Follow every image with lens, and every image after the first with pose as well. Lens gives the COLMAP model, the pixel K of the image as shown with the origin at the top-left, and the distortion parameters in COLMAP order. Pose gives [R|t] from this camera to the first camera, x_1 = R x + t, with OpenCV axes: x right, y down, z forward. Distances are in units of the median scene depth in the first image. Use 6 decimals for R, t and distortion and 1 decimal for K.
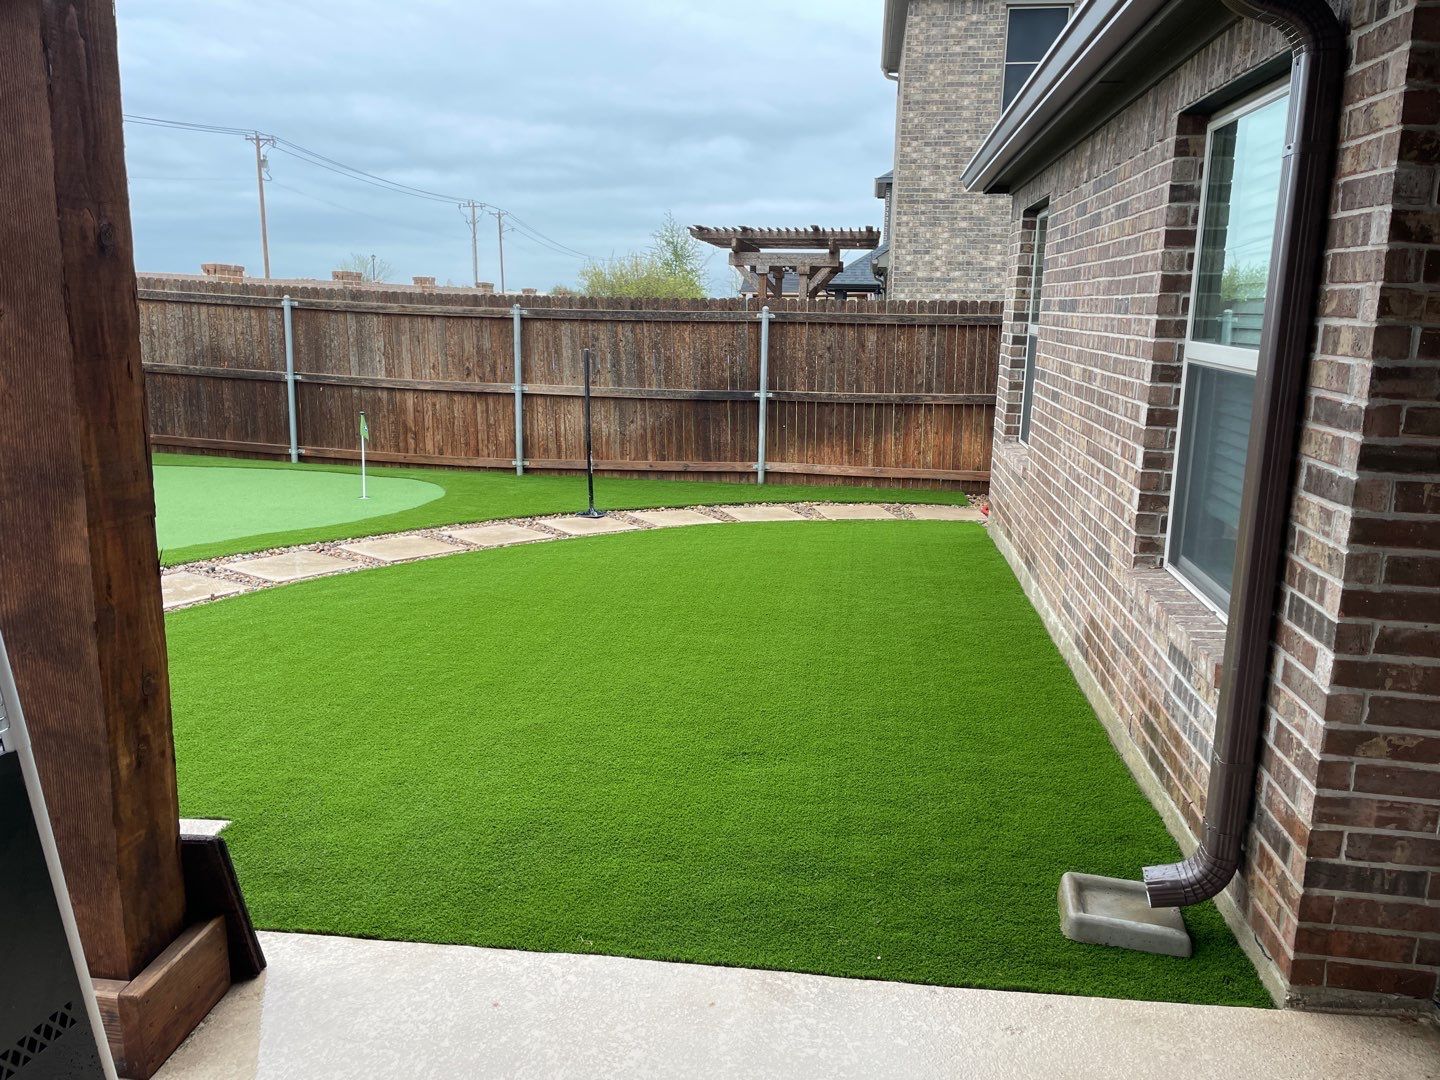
lens RADIAL K [[1074.9, 0, 709.6], [0, 1074.9, 531.4], [0, 0, 1]] dist [0.070261, -0.104940]
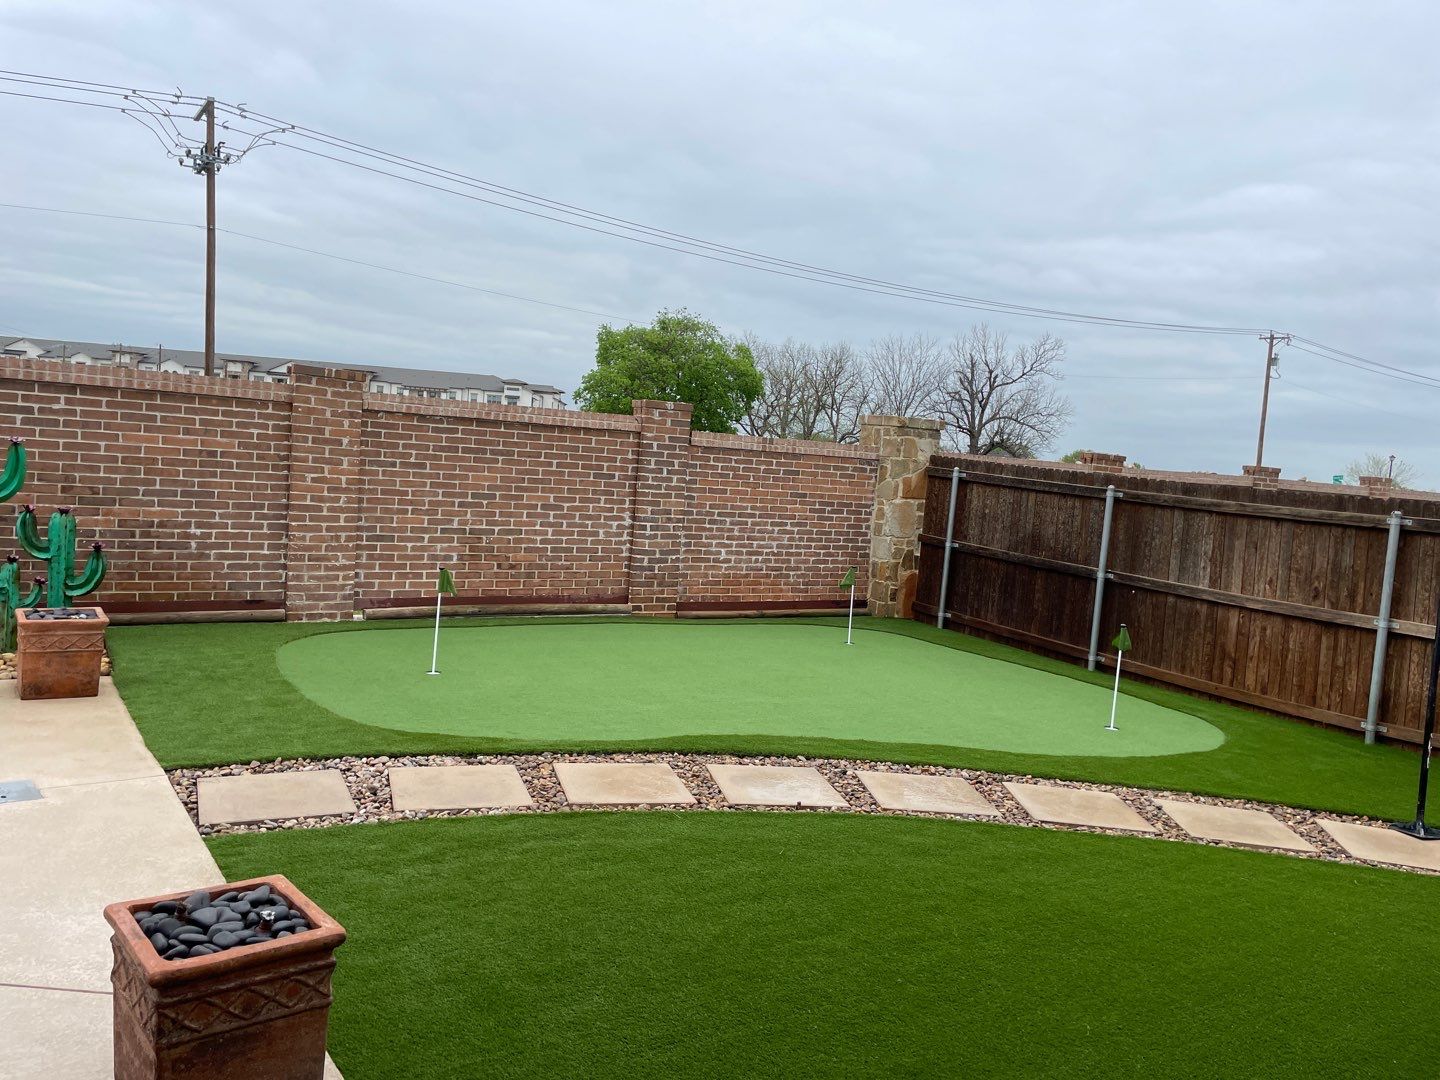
lens RADIAL K [[1081.7, 0, 717.5], [0, 1081.7, 521.6], [0, 0, 1]] dist [0.098413, -0.136422]
pose [[0.657076, 0.076262, -0.749957, 0.075804], [-0.213855, 0.972854, -0.088442, -0.038276], [0.722853, 0.218495, 0.655548, 0.176208]]
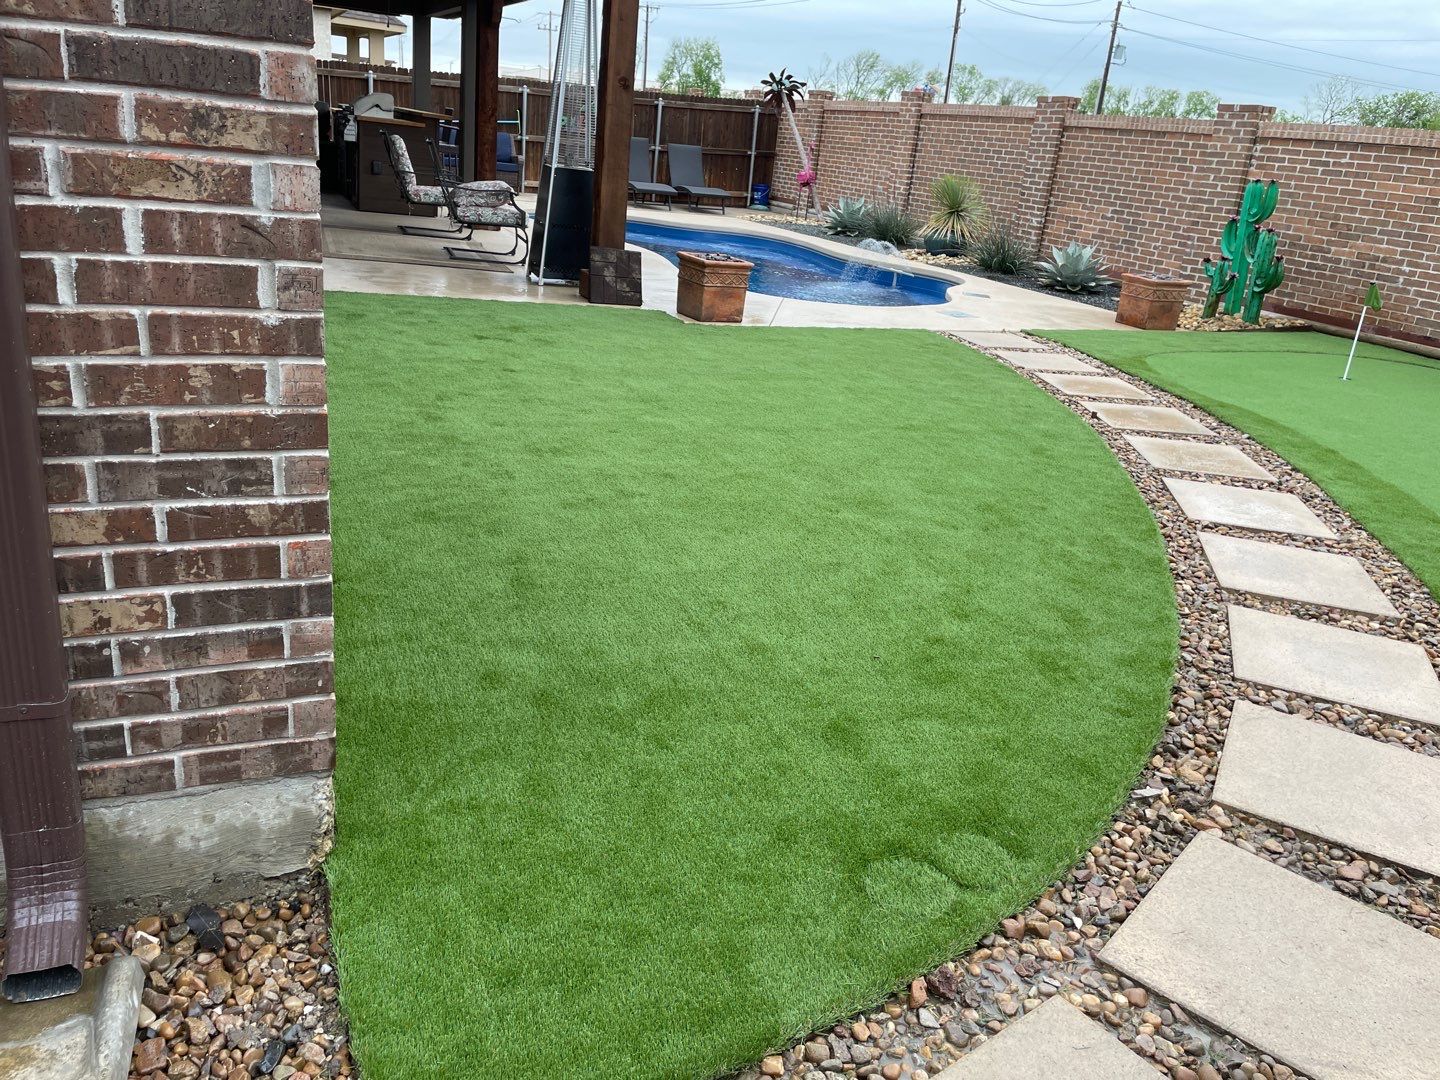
lens RADIAL K [[1077.8, 0, 733.2], [0, 1077.8, 520.2], [0, 0, 1]] dist [0.098833, -0.138189]
pose [[-0.849077, 0.077234, -0.522593, 0.213435], [-0.216253, 0.851752, 0.477235, -0.153020], [0.481978, 0.518221, -0.706501, 0.876540]]
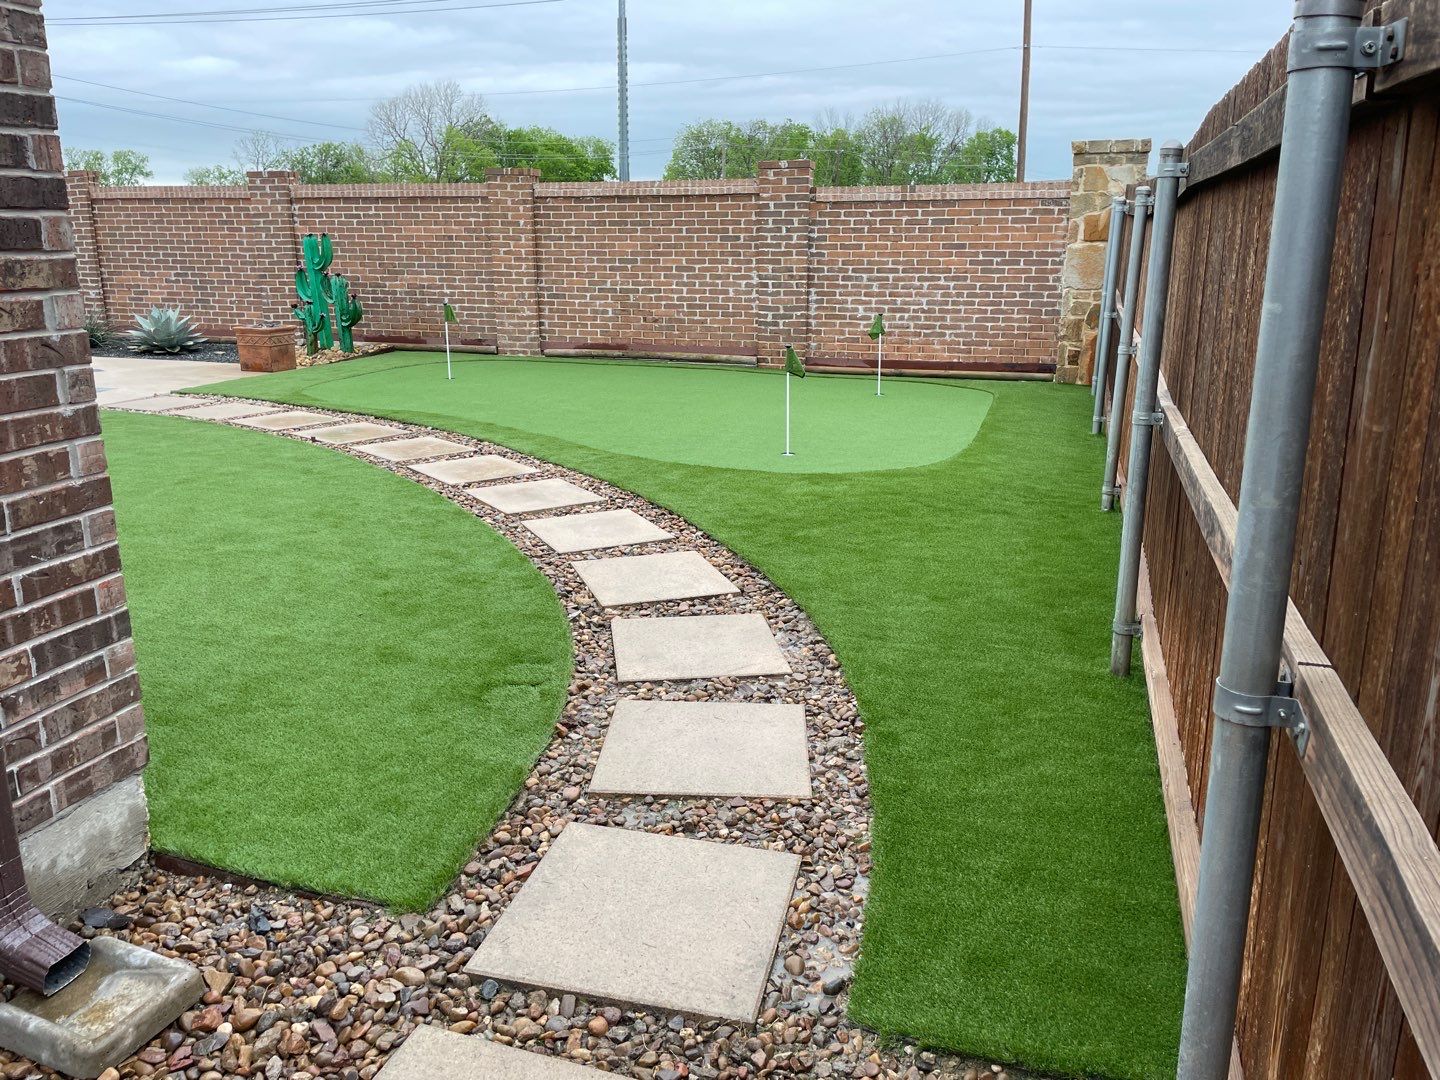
lens RADIAL K [[1081.7, 0, 717.5], [0, 1081.7, 521.6], [0, 0, 1]] dist [0.098413, -0.136422]
pose [[-0.167248, 0.227245, -0.959368, 0.373518], [-0.205536, 0.943658, 0.259355, -0.147652], [0.964253, 0.240561, -0.111117, 0.864712]]
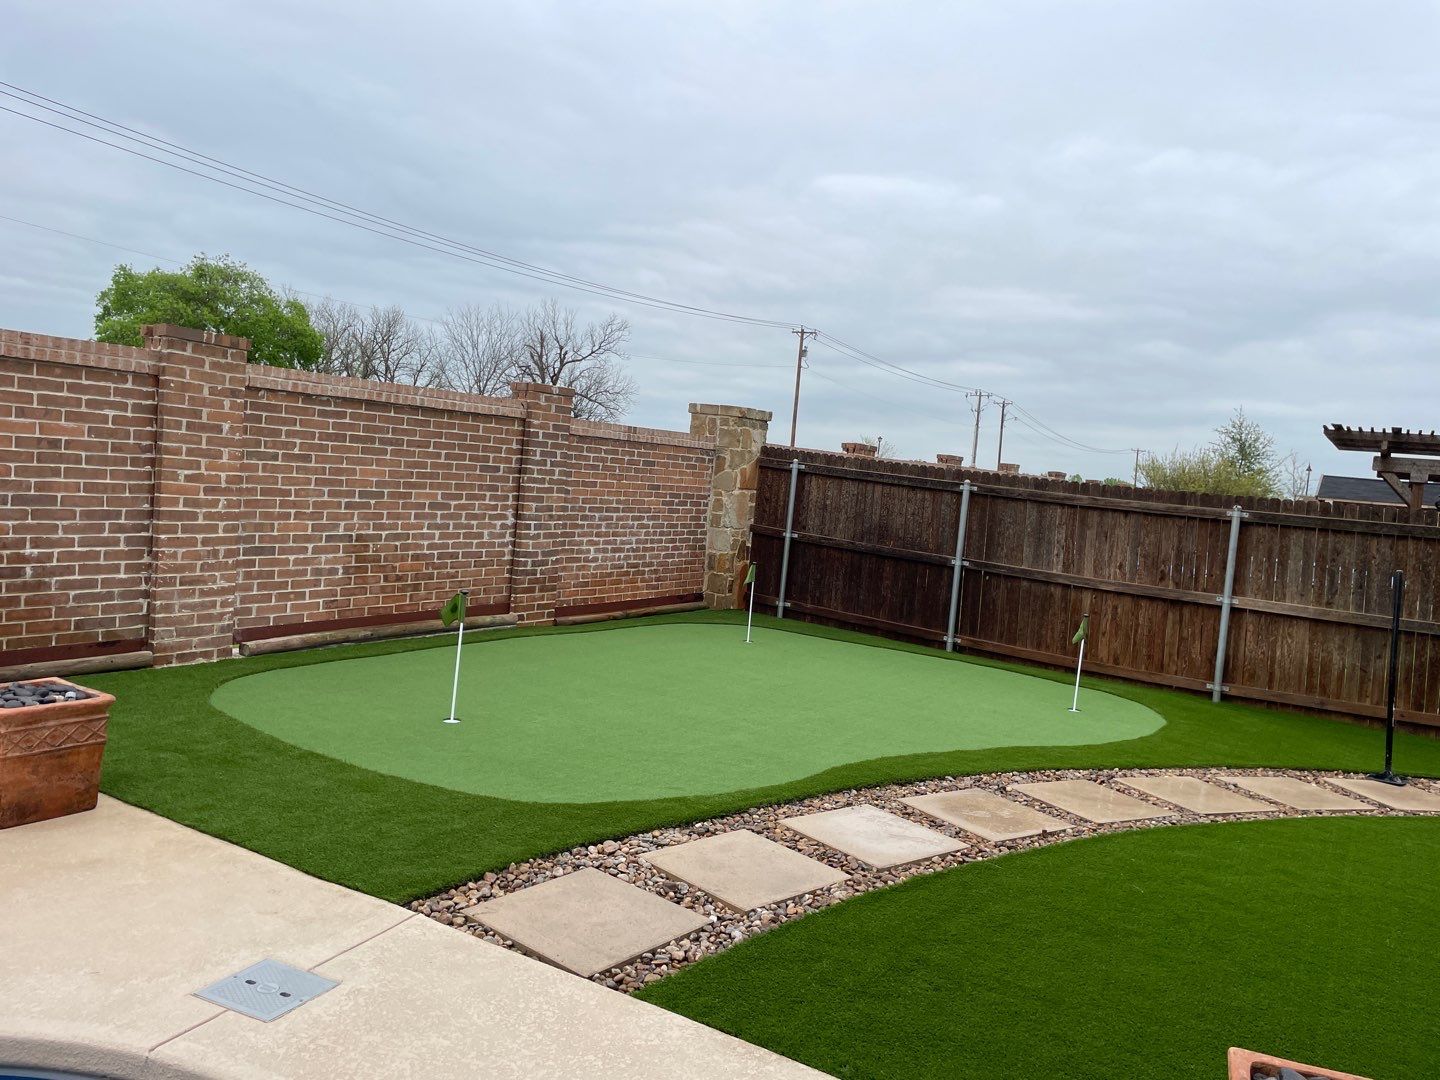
lens RADIAL K [[1077.8, 0, 733.2], [0, 1077.8, 520.2], [0, 0, 1]] dist [0.098833, -0.138189]
pose [[0.915633, 0.080717, -0.393827, -0.195848], [-0.148804, 0.978105, -0.145493, -0.010205], [0.373461, 0.191822, 0.907597, 0.050326]]
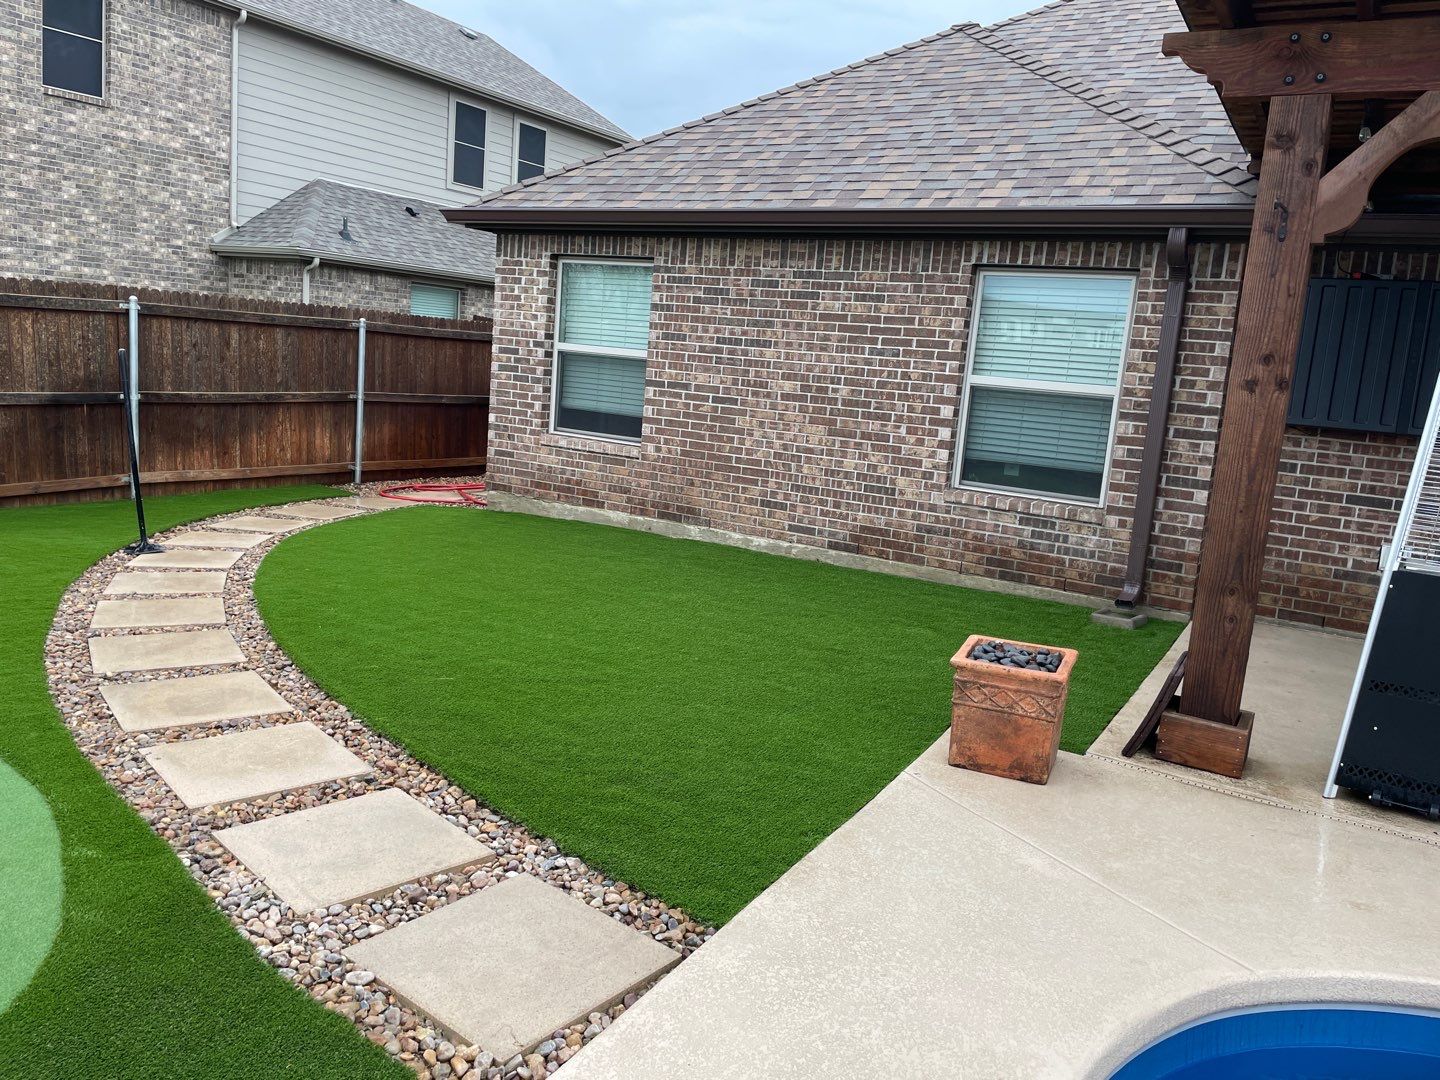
lens RADIAL K [[1074.9, 0, 709.6], [0, 1074.9, 531.4], [0, 0, 1]] dist [0.070261, -0.104940]
pose [[0.388655, -0.138980, 0.910841, -0.551588], [0.119034, 0.987848, 0.099938, -0.048135], [-0.913662, 0.069580, 0.400475, 0.212711]]
